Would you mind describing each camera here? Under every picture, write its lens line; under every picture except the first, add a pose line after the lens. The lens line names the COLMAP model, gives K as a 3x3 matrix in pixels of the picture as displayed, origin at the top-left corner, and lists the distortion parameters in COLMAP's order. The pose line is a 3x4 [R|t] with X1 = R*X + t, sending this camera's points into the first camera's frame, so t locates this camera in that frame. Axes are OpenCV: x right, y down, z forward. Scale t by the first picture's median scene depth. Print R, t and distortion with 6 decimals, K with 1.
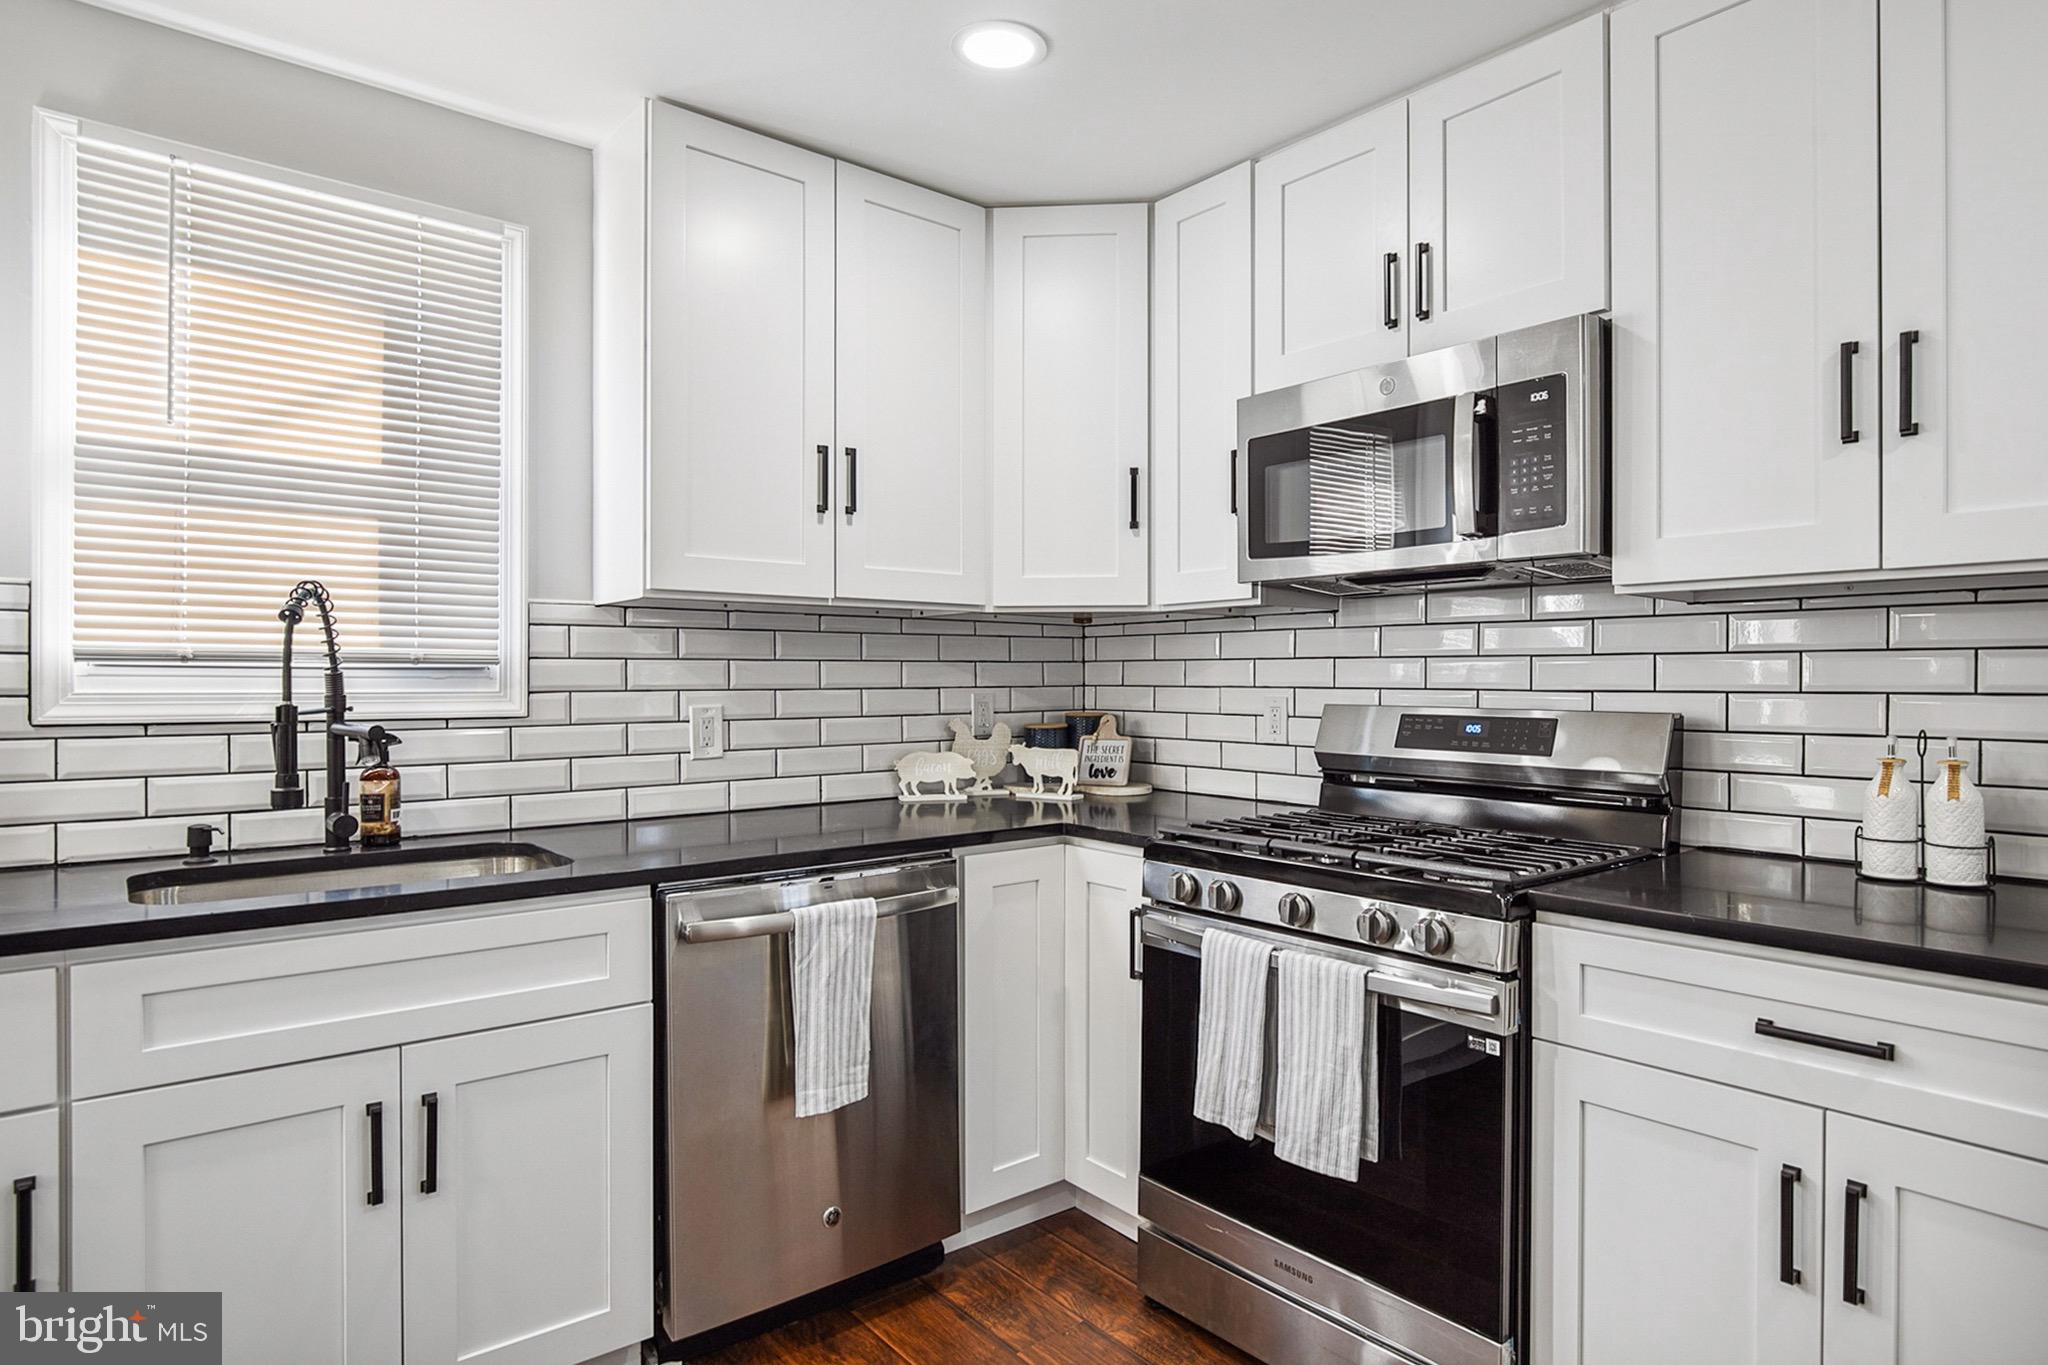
lens RADIAL K [[1123.0, 0, 1026.0], [0, 1123.0, 679.0], [0, 0, 1]] dist [-0.021898, -0.000534]
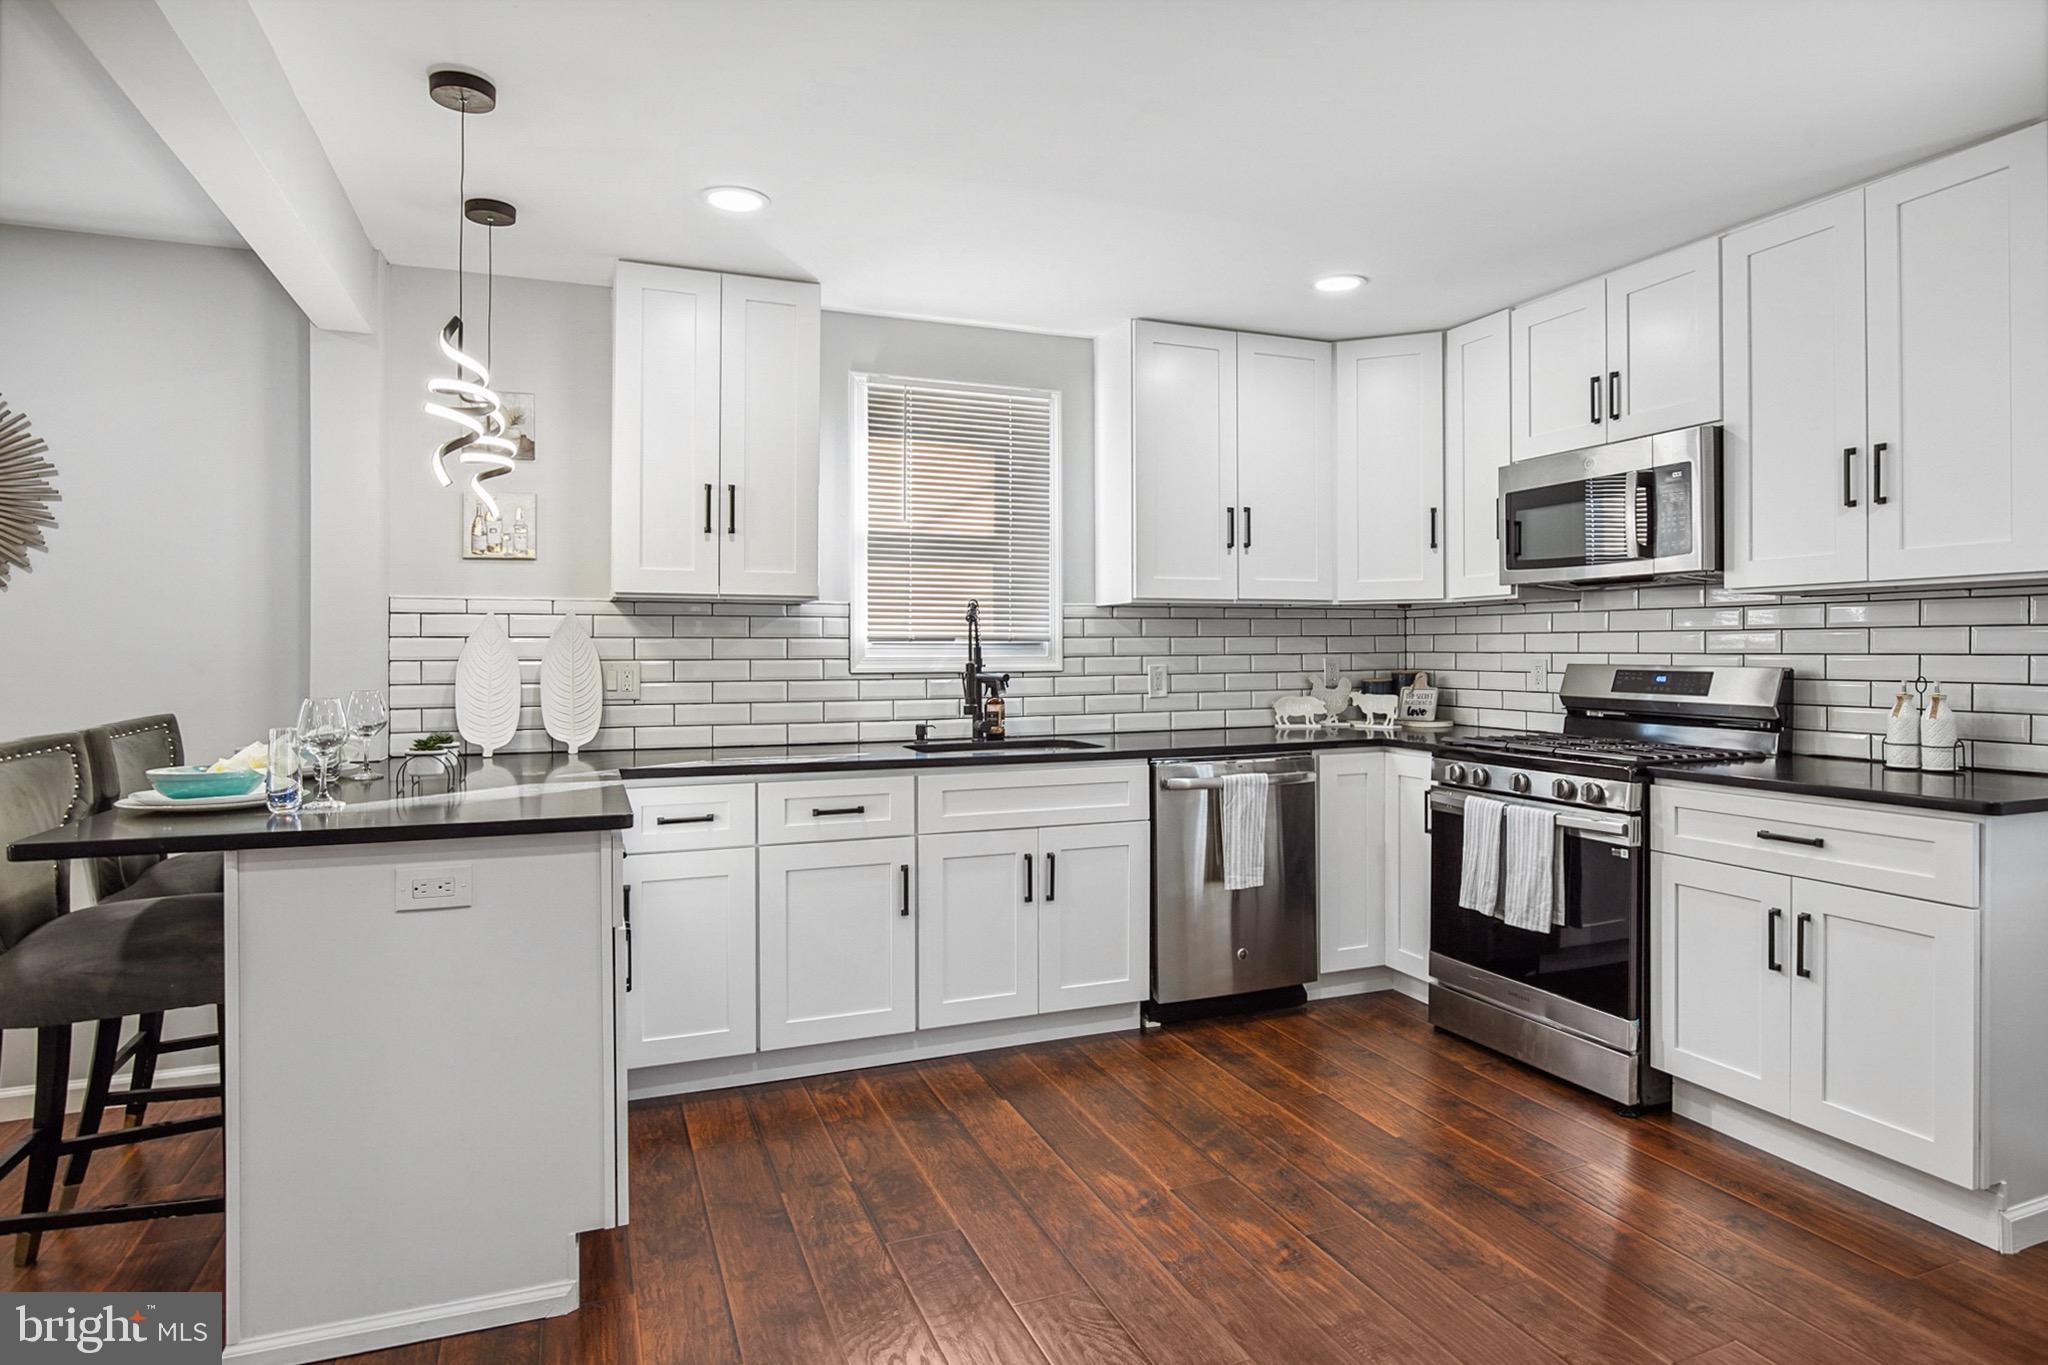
lens RADIAL K [[1123.0, 0, 1040.1], [0, 1123.0, 656.2], [0, 0, 1]] dist [-0.021898, -0.000534]
pose [[0.956081, -0.002979, -0.293087, 0.040137], [0.004977, 0.999969, 0.006073, -0.000059], [0.293060, -0.007265, 0.956067, -0.778327]]
